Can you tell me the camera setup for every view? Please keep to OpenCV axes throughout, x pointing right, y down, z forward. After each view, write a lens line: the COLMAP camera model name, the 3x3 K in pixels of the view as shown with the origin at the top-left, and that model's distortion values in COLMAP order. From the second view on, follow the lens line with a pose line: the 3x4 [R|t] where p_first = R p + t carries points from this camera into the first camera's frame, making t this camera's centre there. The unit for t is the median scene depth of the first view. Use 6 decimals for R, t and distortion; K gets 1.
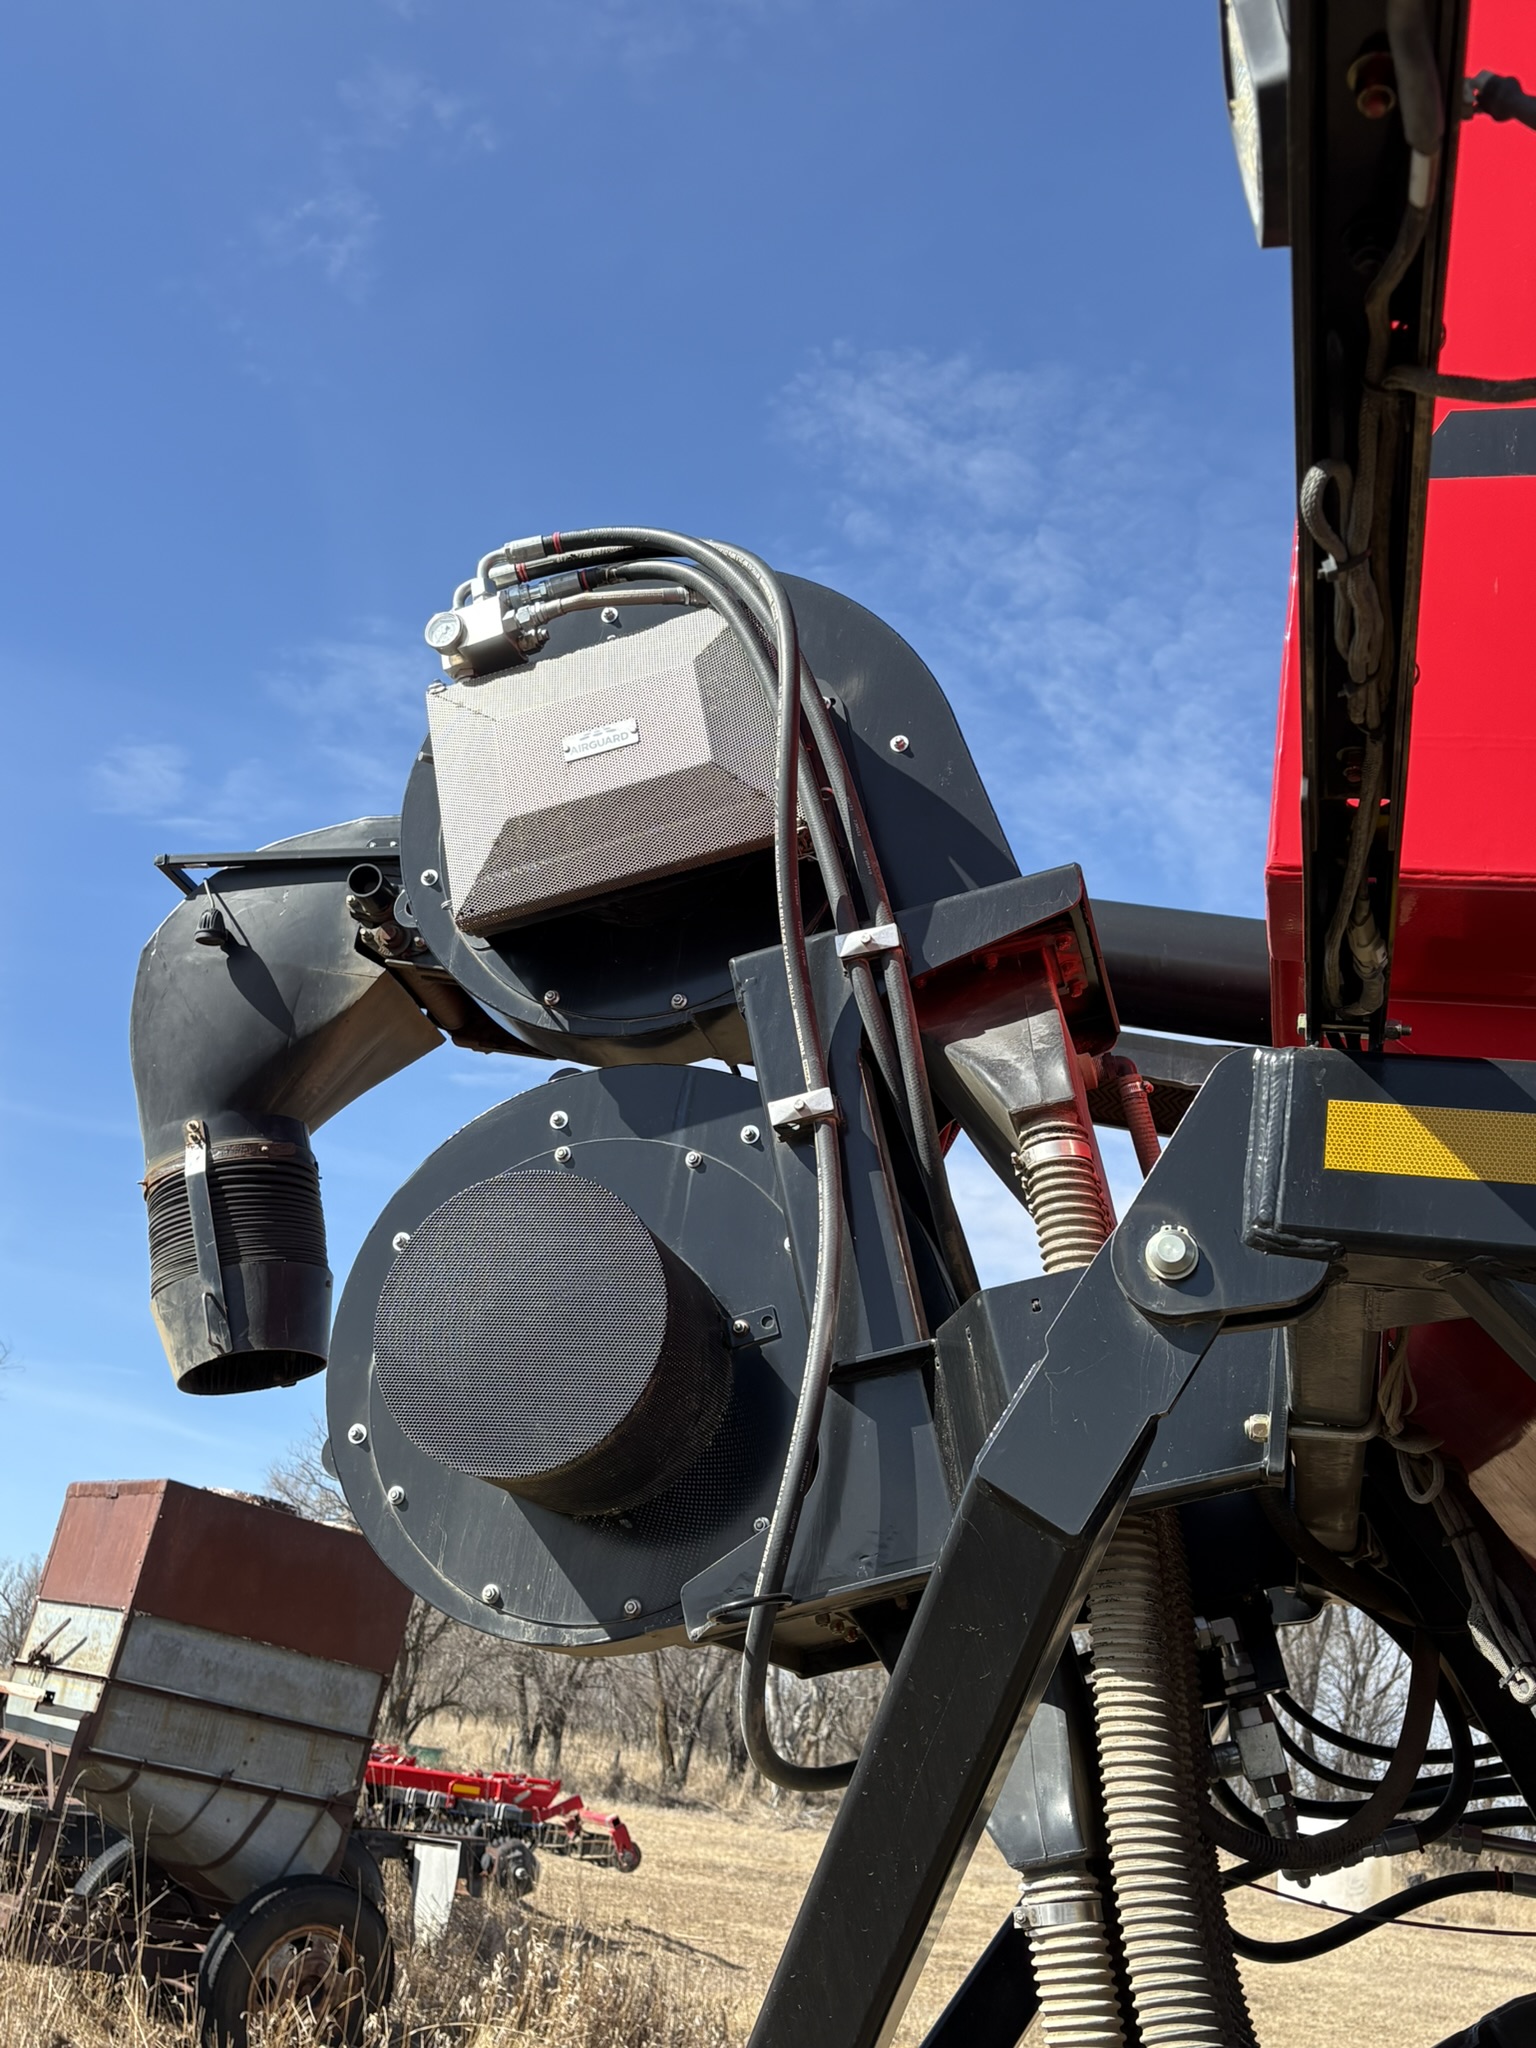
lens RADIAL K [[2025.6, 0, 768.0], [0, 2025.6, 1024.0], [0, 0, 1]] dist [0.051598, -0.002820]
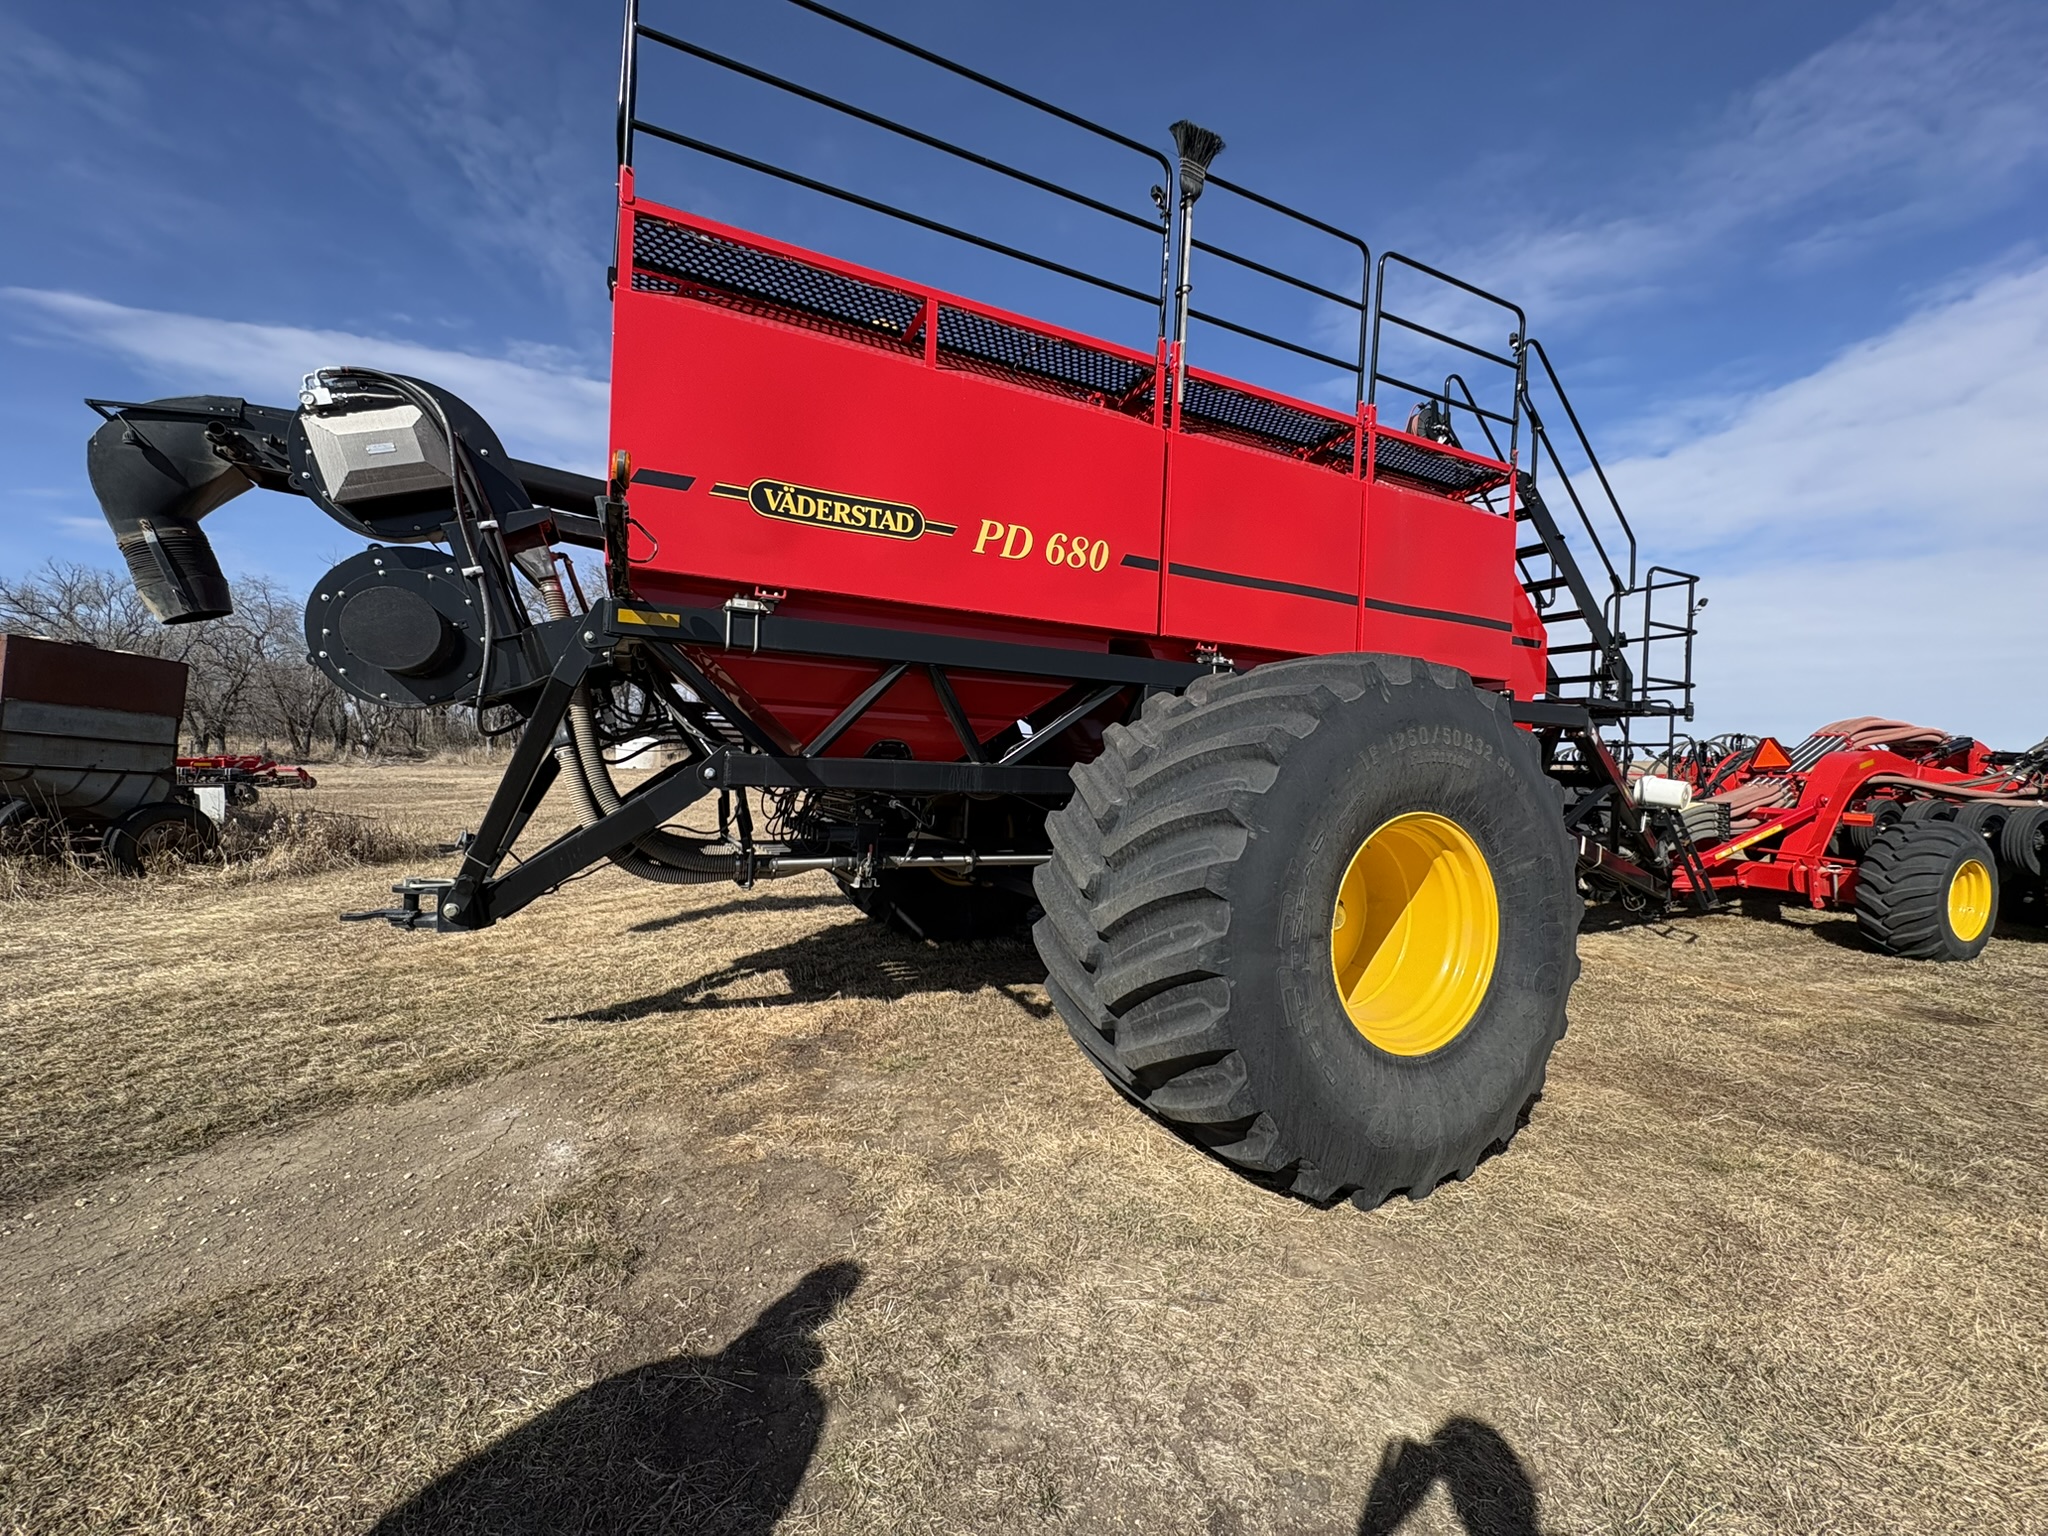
lens RADIAL K [[822.6, 0, 1093.0], [0, 822.6, 764.6], [0, 0, 1]] dist [-0.027514, 0.000572]
pose [[0.725455, -0.123259, 0.677142, -0.082870], [-0.161963, 0.925633, 0.342010, -0.129792], [-0.668941, -0.357785, 0.651542, -0.355000]]
